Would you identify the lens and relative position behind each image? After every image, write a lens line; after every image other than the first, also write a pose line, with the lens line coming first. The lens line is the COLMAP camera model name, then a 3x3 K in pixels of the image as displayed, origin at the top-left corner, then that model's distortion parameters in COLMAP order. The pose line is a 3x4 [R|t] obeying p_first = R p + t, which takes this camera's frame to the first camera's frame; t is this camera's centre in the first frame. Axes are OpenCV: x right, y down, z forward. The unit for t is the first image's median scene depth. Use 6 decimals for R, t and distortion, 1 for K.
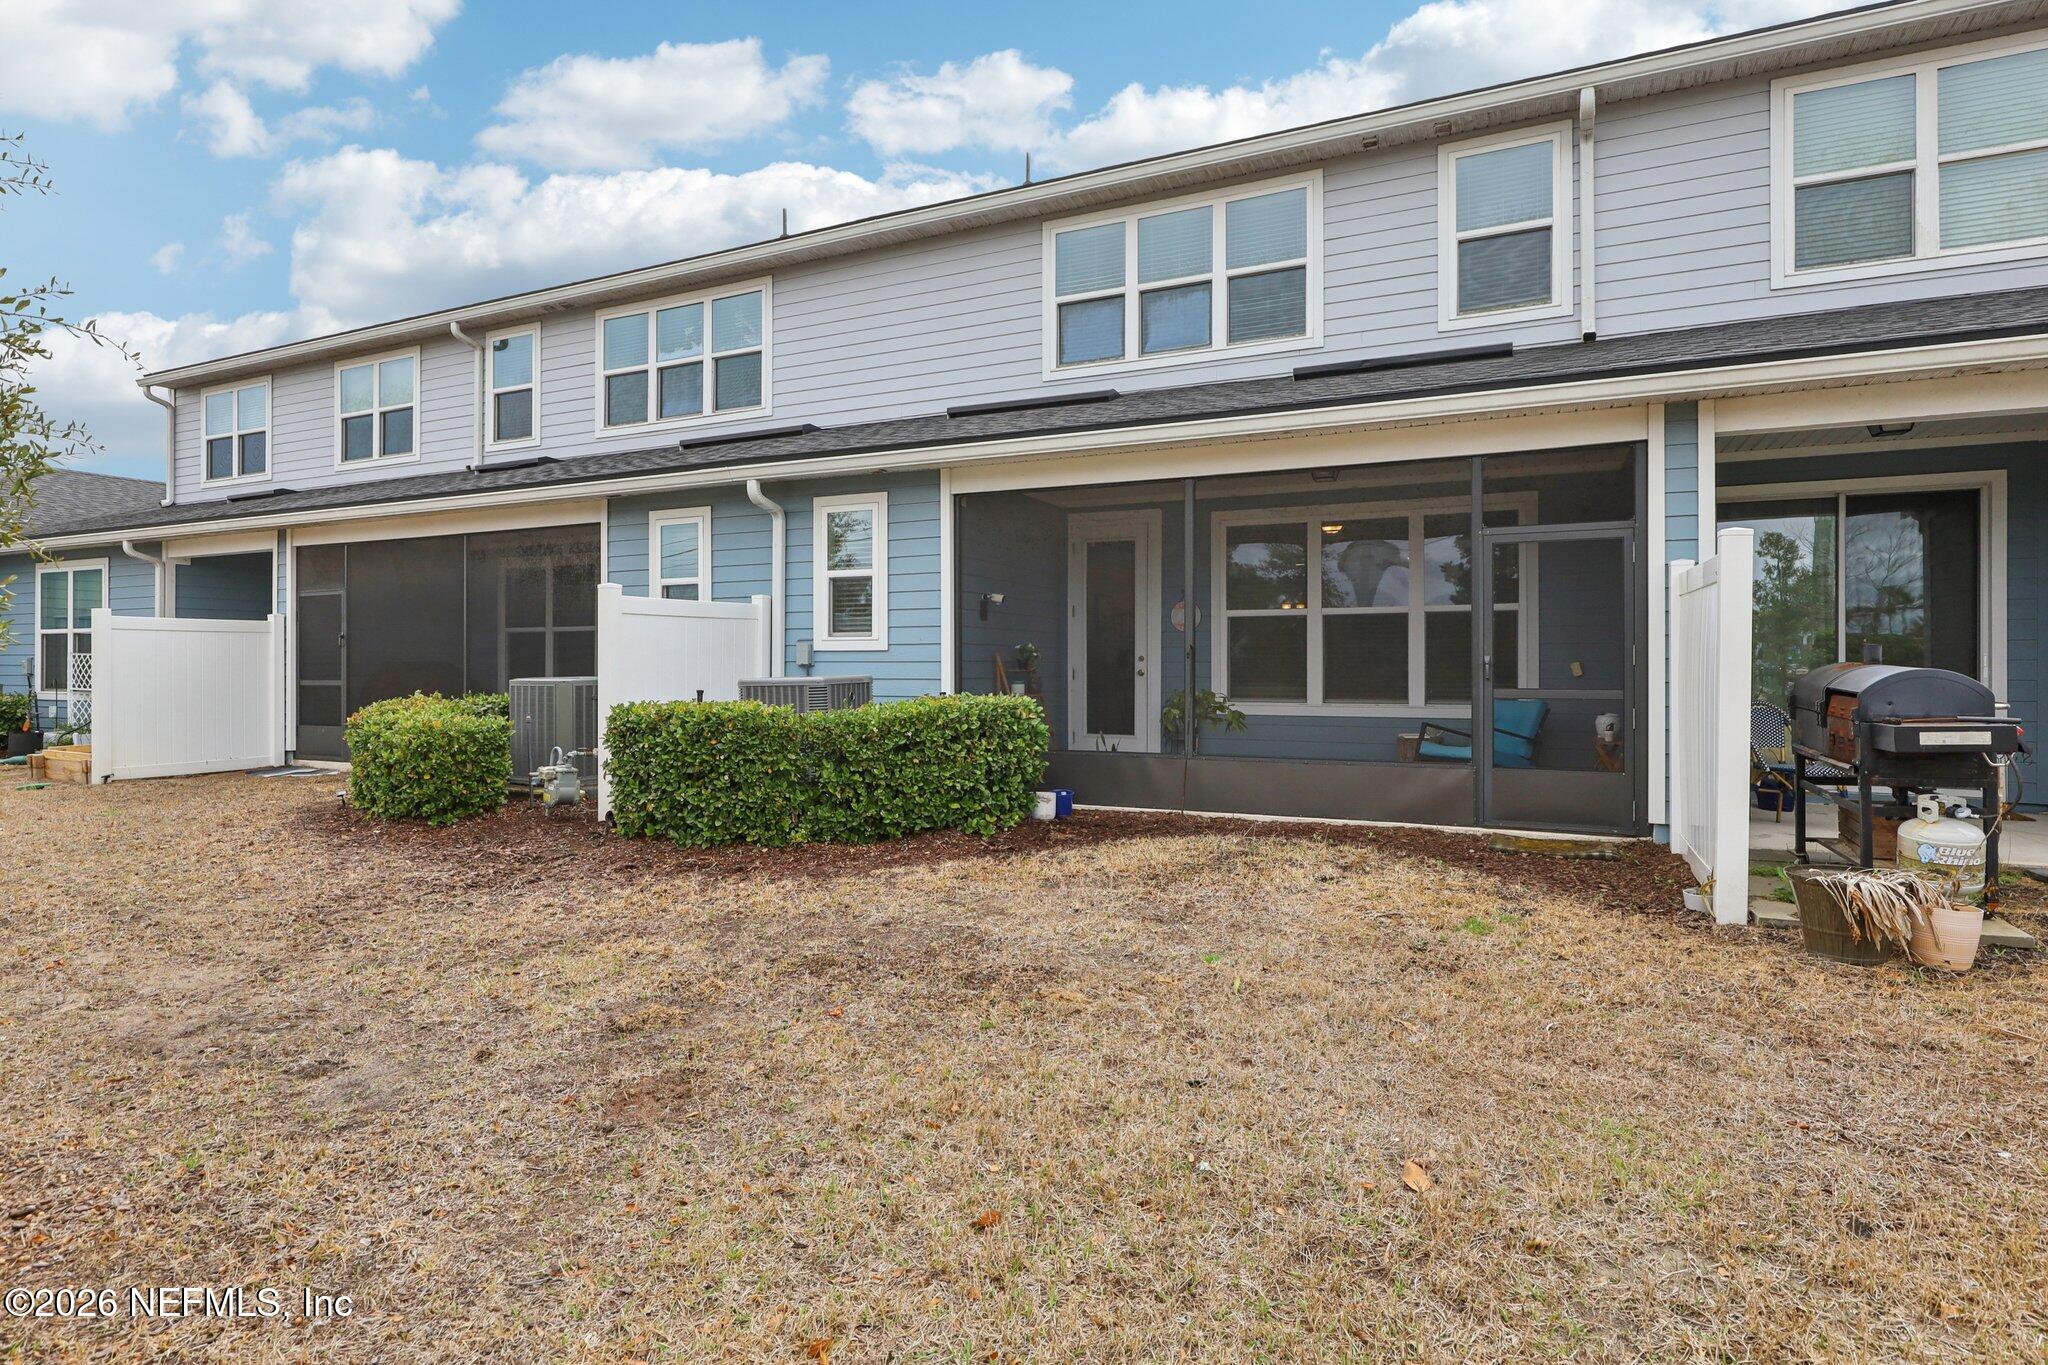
lens RADIAL K [[1179.2, 0, 1024.0], [0, 1179.2, 682.5], [0, 0, 1]] dist [0.003590, -0.001248]
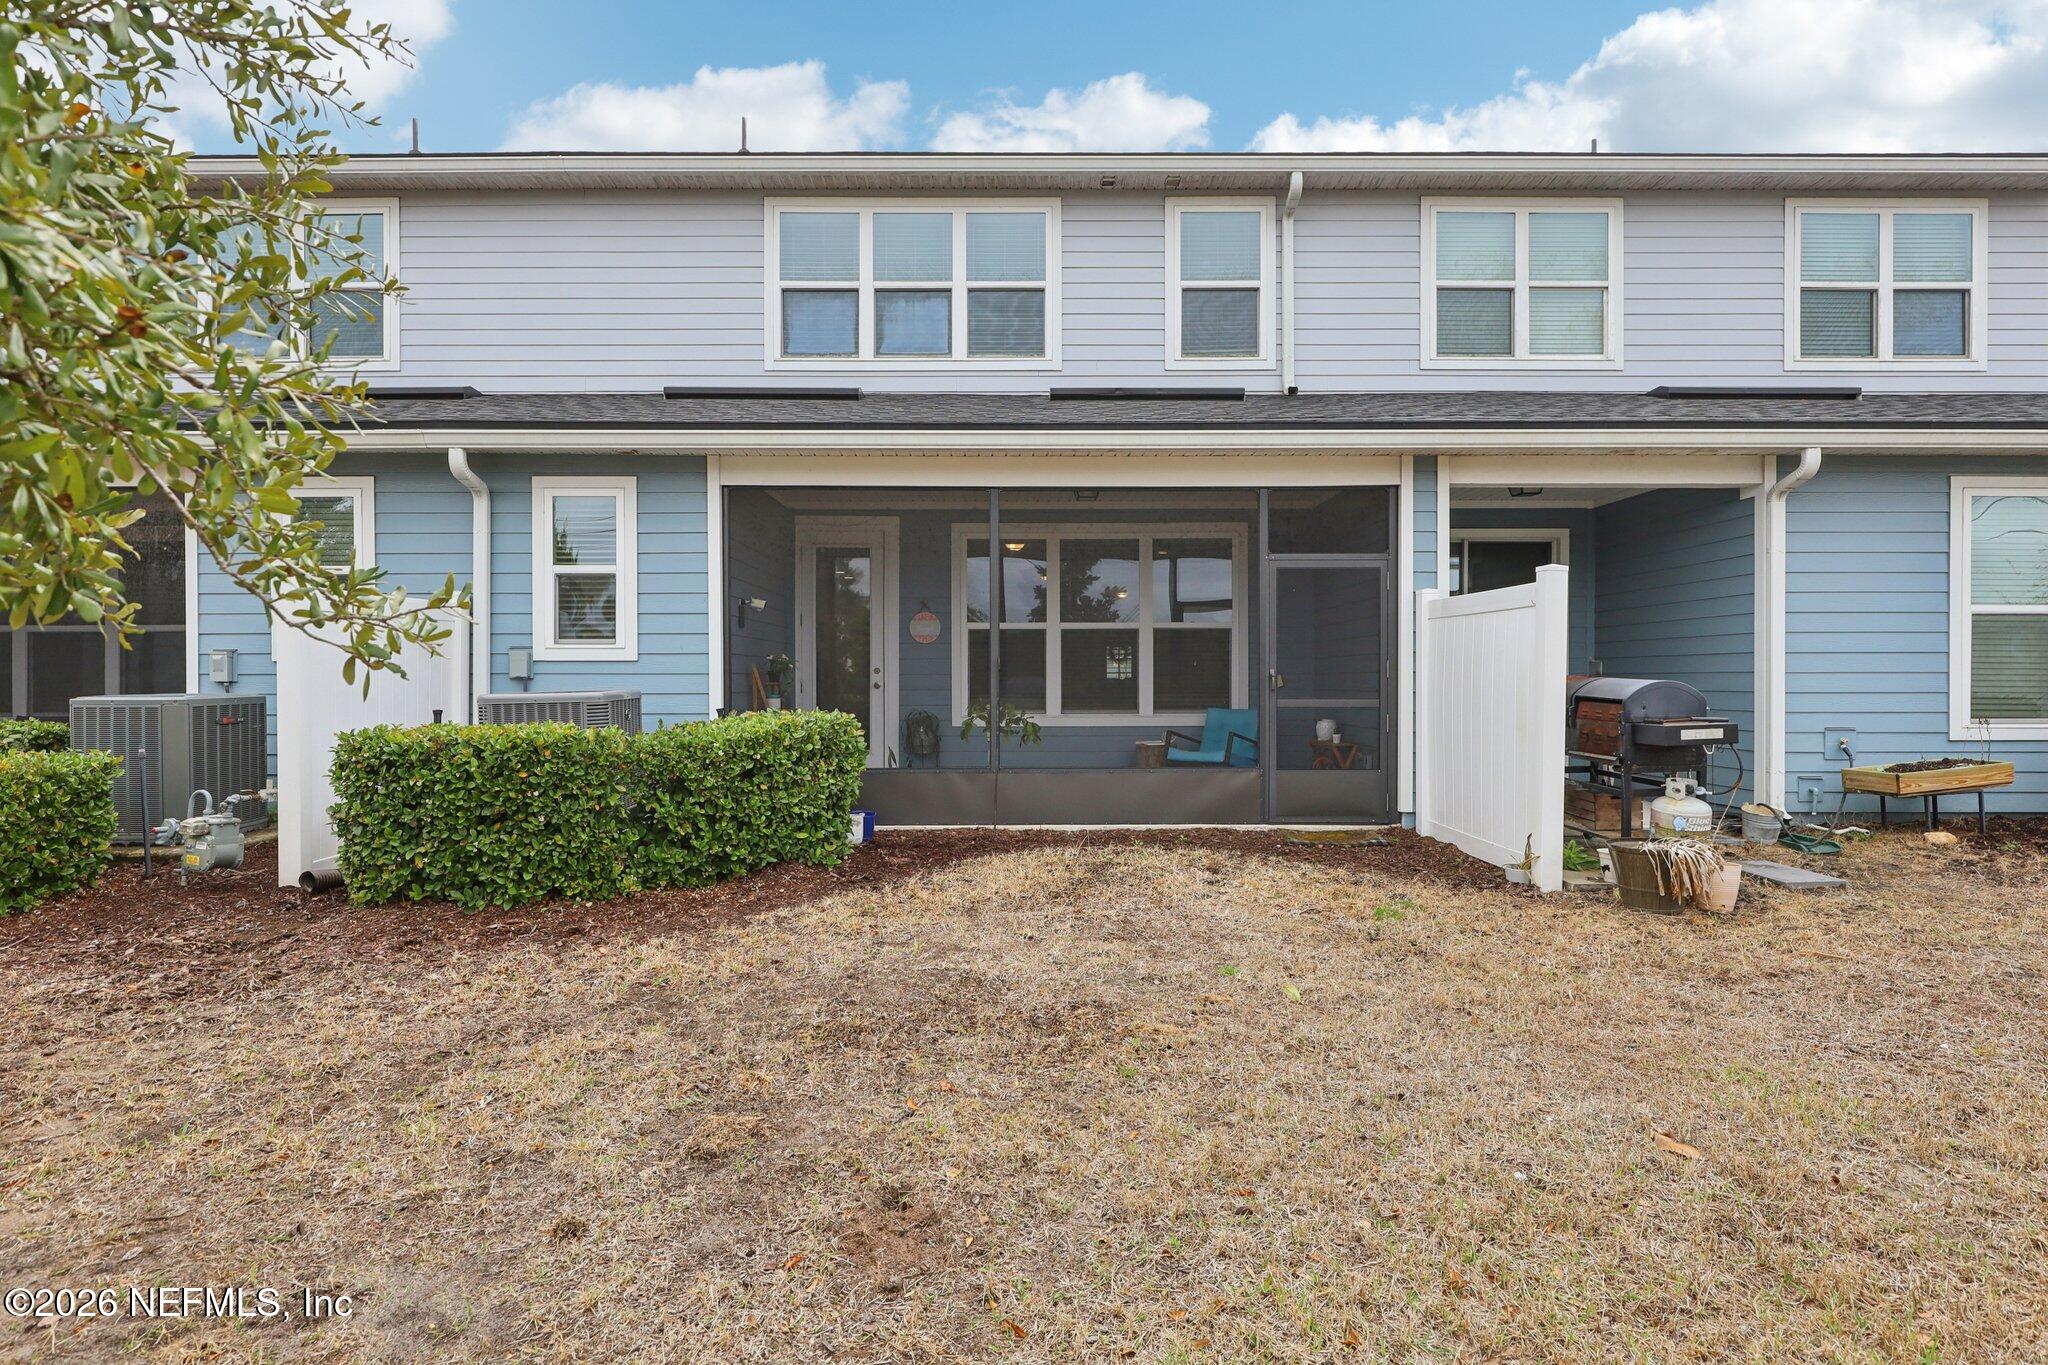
lens RADIAL K [[1139.9, 0, 1022.5], [0, 1139.9, 711.2], [0, 0, 1]] dist [-0.002505, 0.000545]
pose [[0.886414, -0.013879, 0.462686, -0.270373], [0.007410, 0.999848, 0.015796, -0.001643], [-0.462835, -0.010573, 0.886382, 0.139553]]
